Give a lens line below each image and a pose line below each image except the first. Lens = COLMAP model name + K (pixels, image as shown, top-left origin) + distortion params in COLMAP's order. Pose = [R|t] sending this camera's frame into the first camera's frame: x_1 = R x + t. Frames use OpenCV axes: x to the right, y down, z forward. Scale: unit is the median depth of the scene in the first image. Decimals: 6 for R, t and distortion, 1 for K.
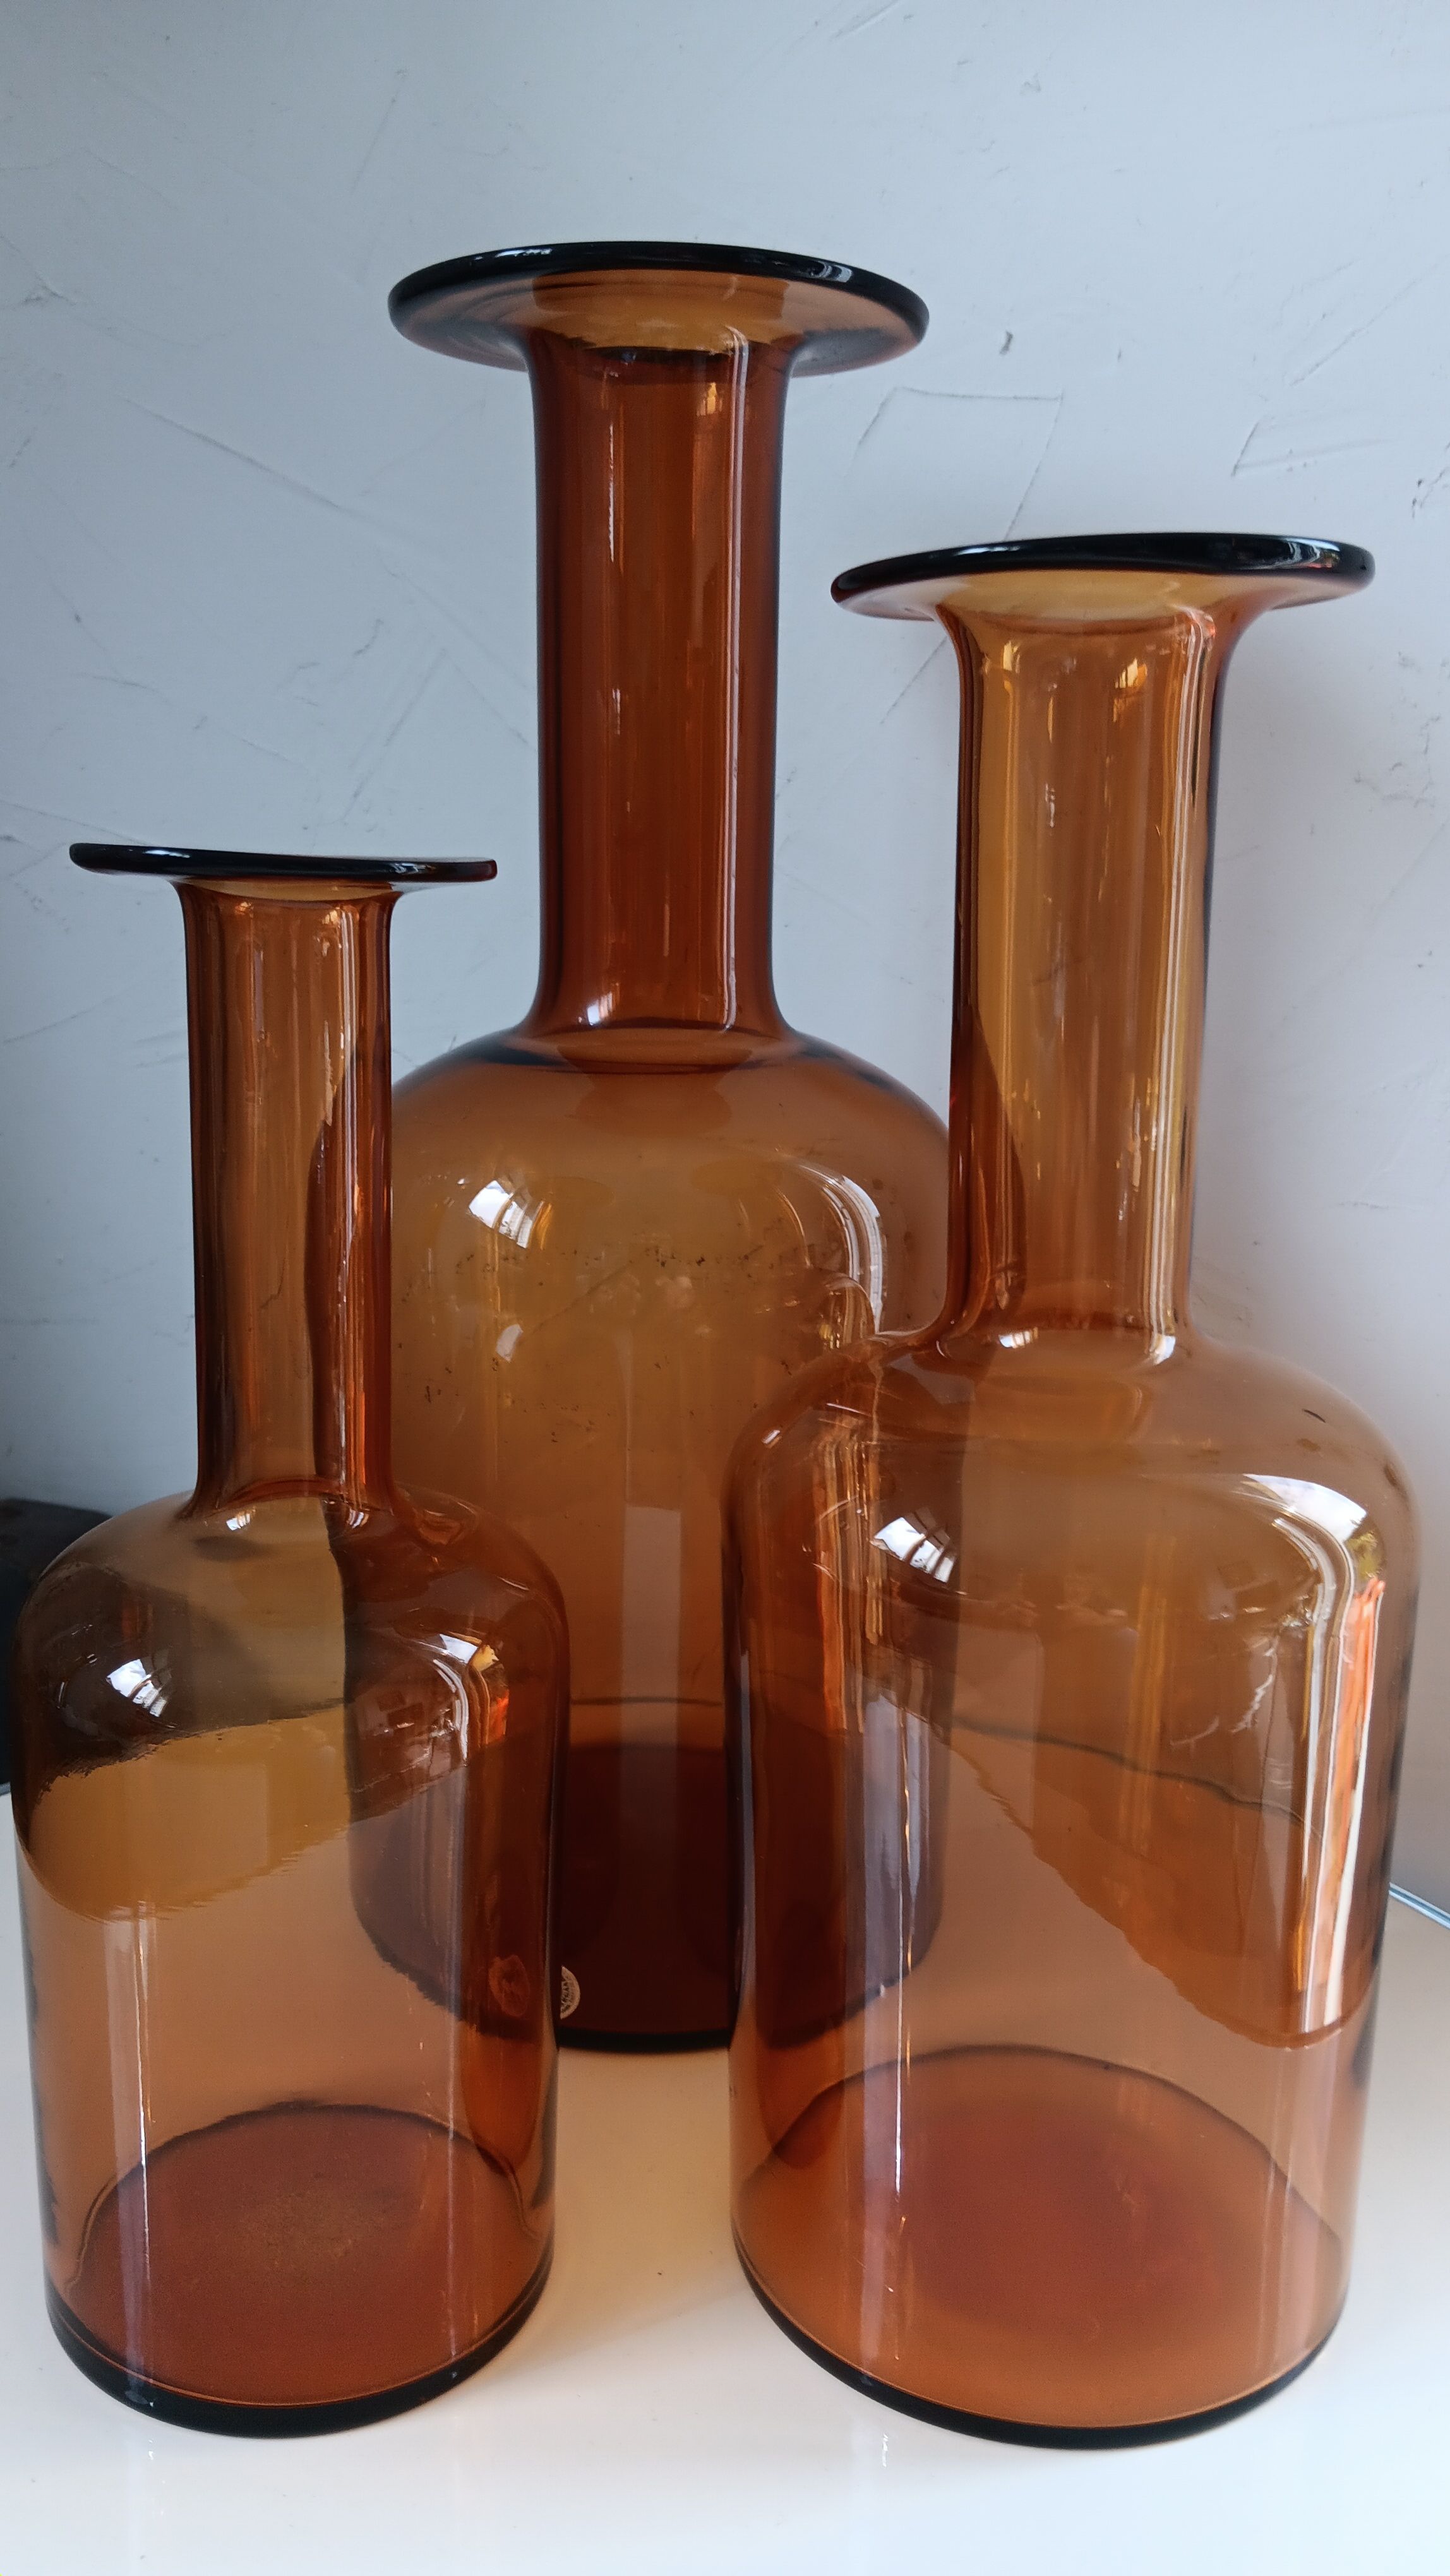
lens RADIAL K [[2085.2, 0, 701.9], [0, 2085.2, 1280.9], [0, 0, 1]] dist [0.027780, -0.064002]
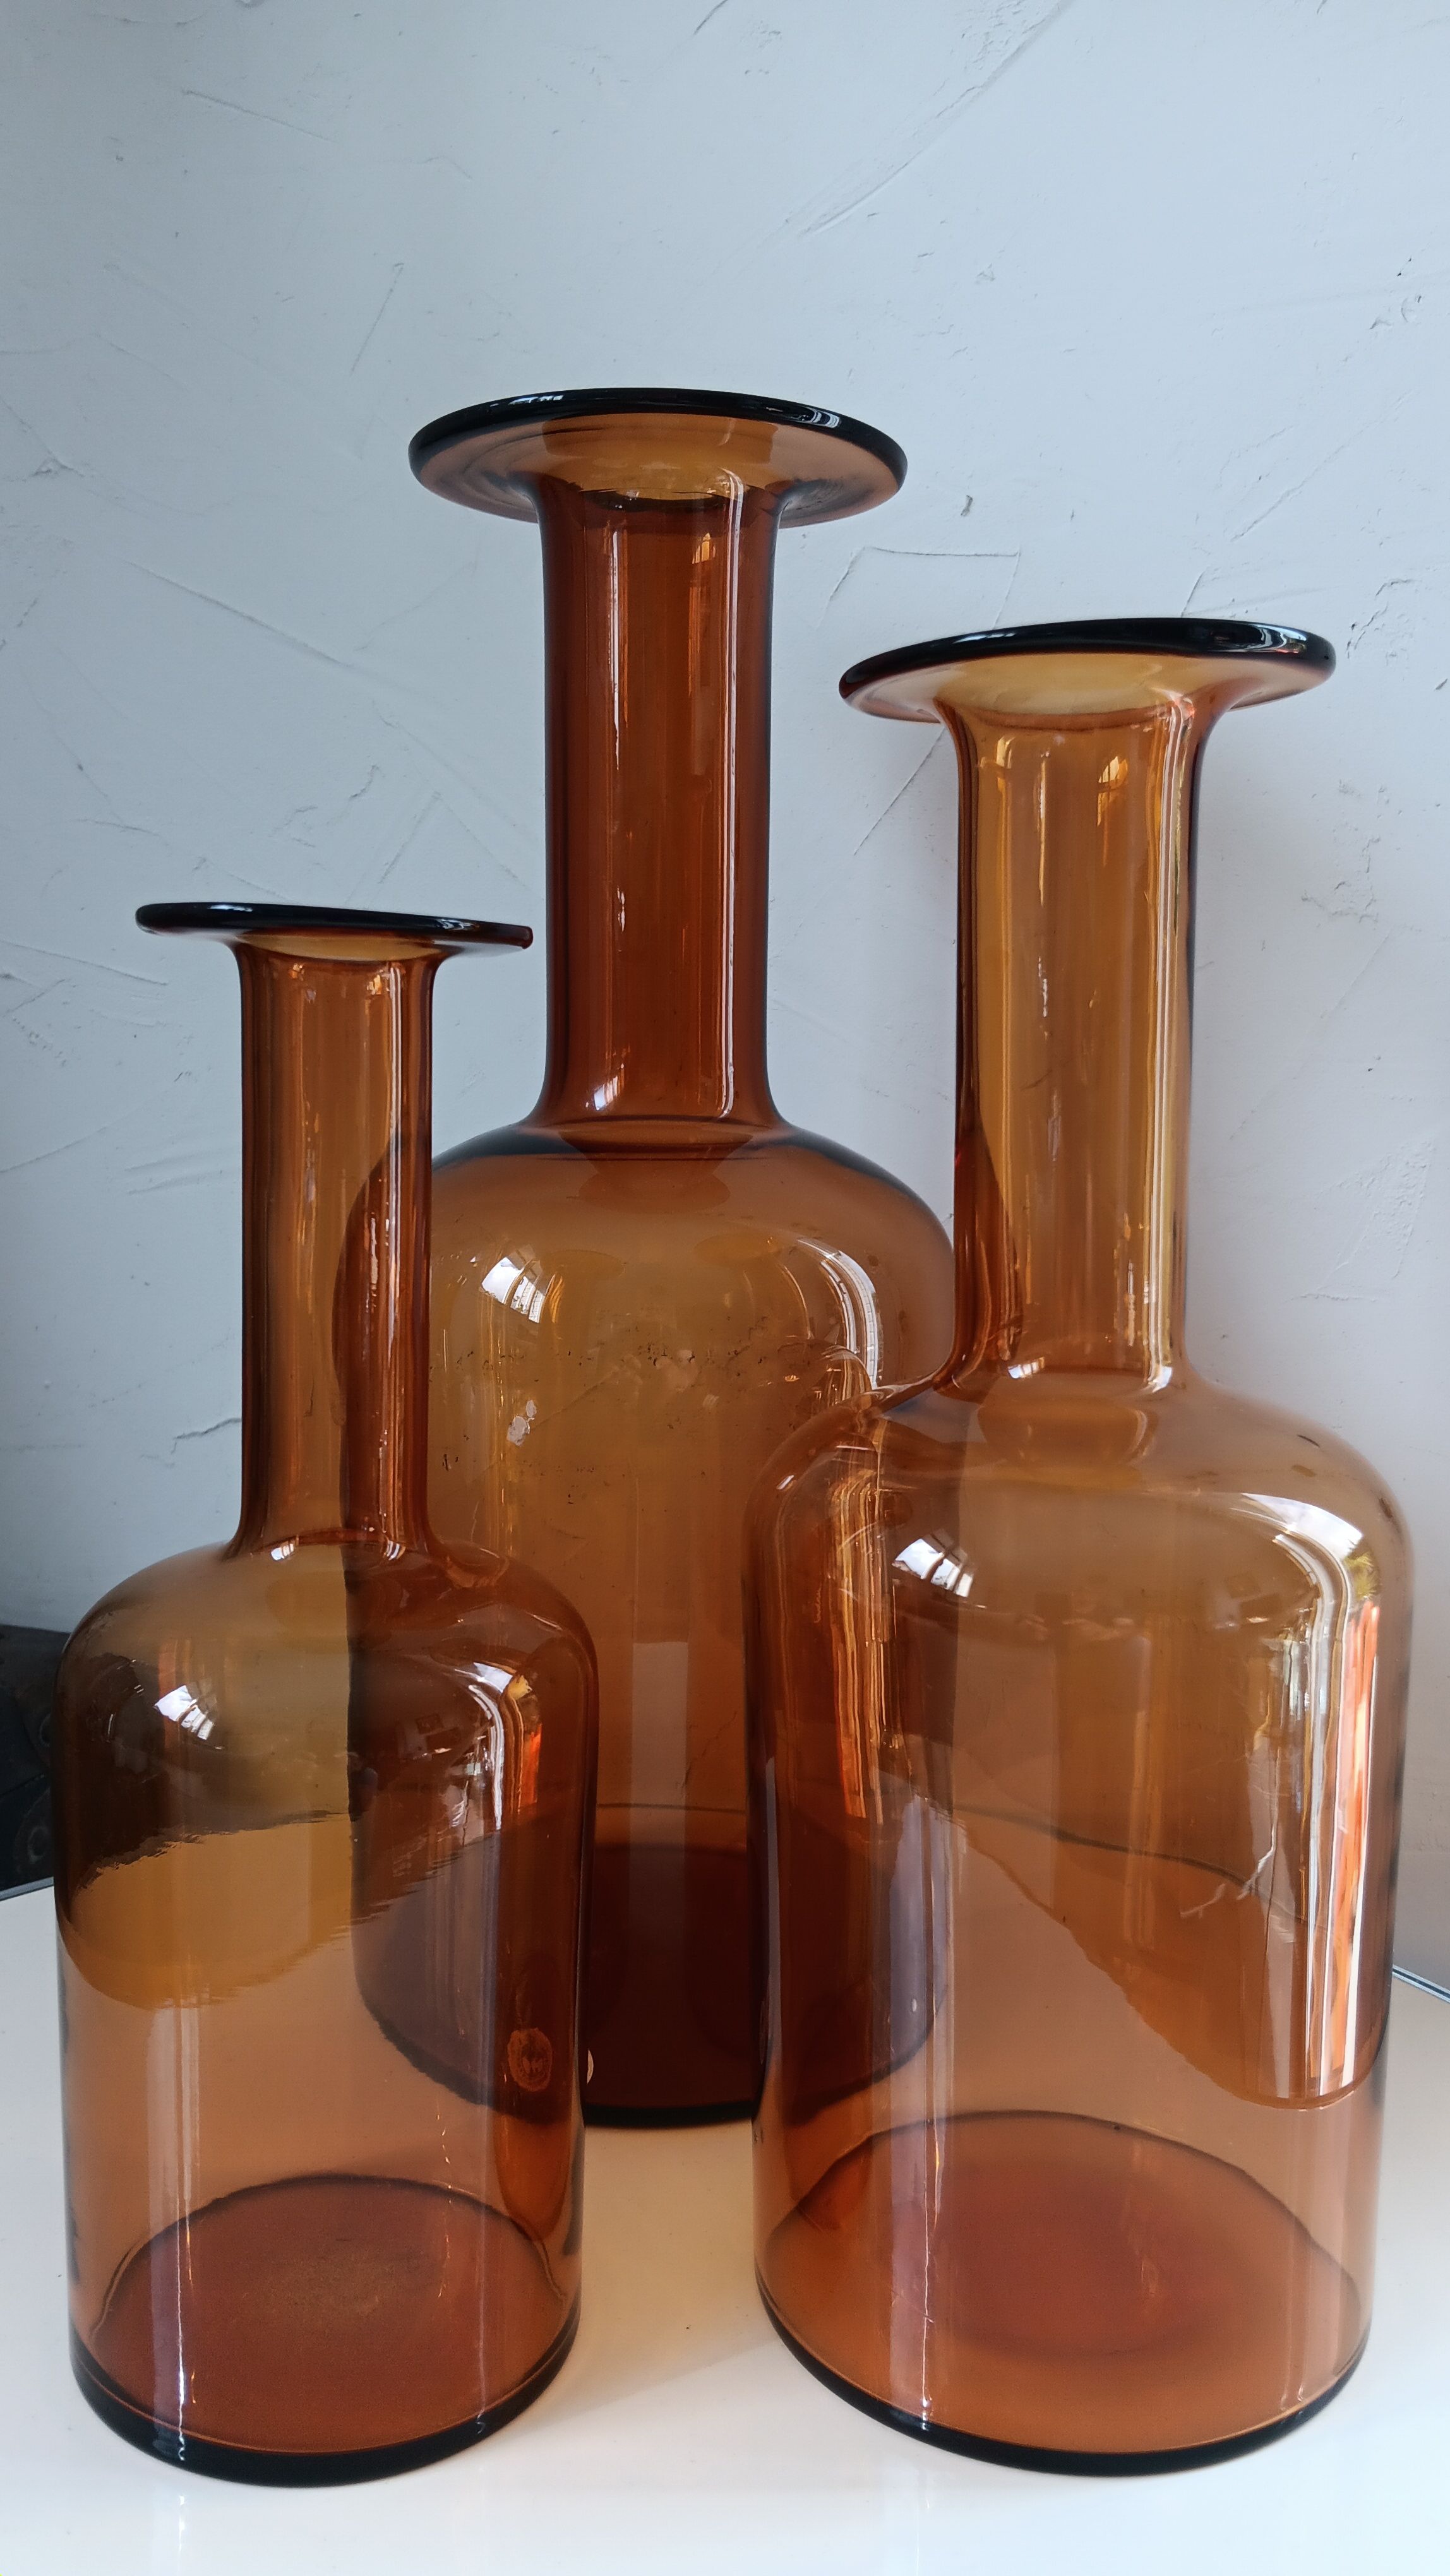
lens RADIAL K [[2085.2, 0, 709.7], [0, 2085.2, 1289.0], [0, 0, 1]] dist [0.027780, -0.064002]
pose [[0.999271, -0.008955, 0.037105, -0.040758], [0.012414, 0.995488, -0.094068, 0.071862], [-0.036095, 0.094460, 0.994874, -0.041390]]
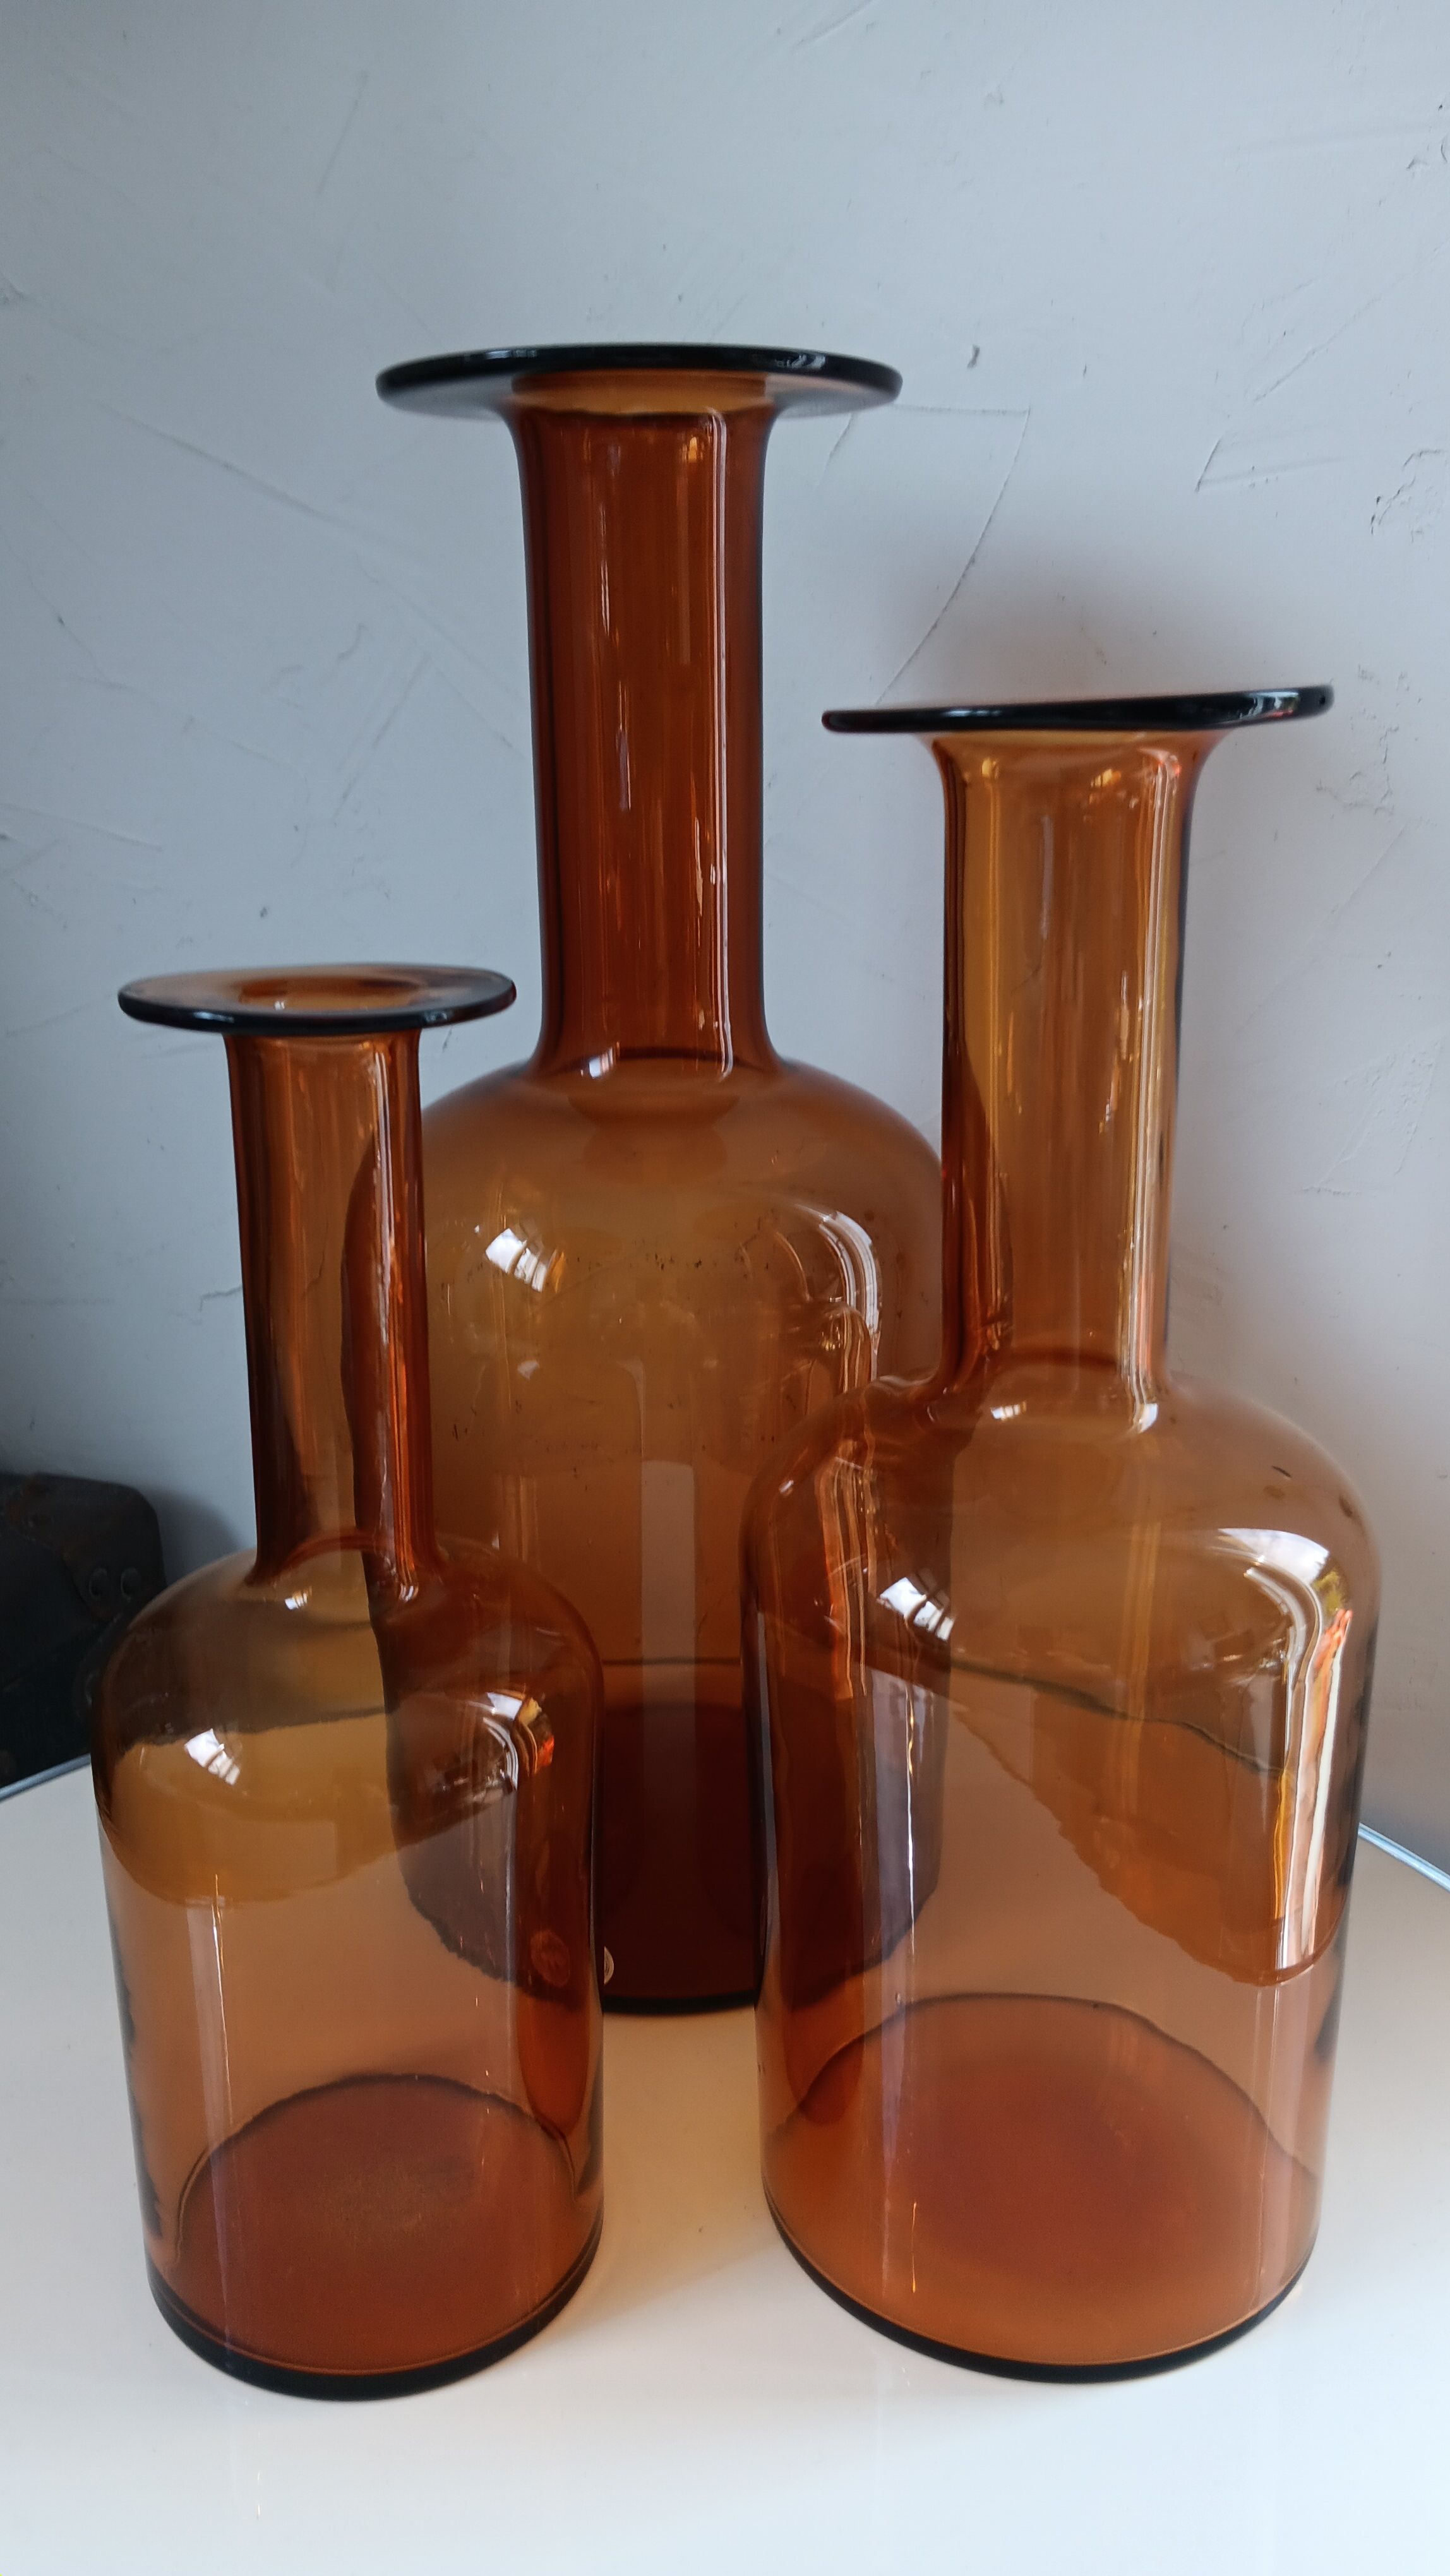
lens RADIAL K [[2085.2, 0, 703.1], [0, 2085.2, 1283.4], [0, 0, 1]] dist [0.027780, -0.064002]
pose [[0.999448, -0.030133, 0.013995, -0.018232], [0.028922, 0.996384, 0.079891, -0.111041], [-0.016352, -0.079442, 0.996705, -0.063804]]
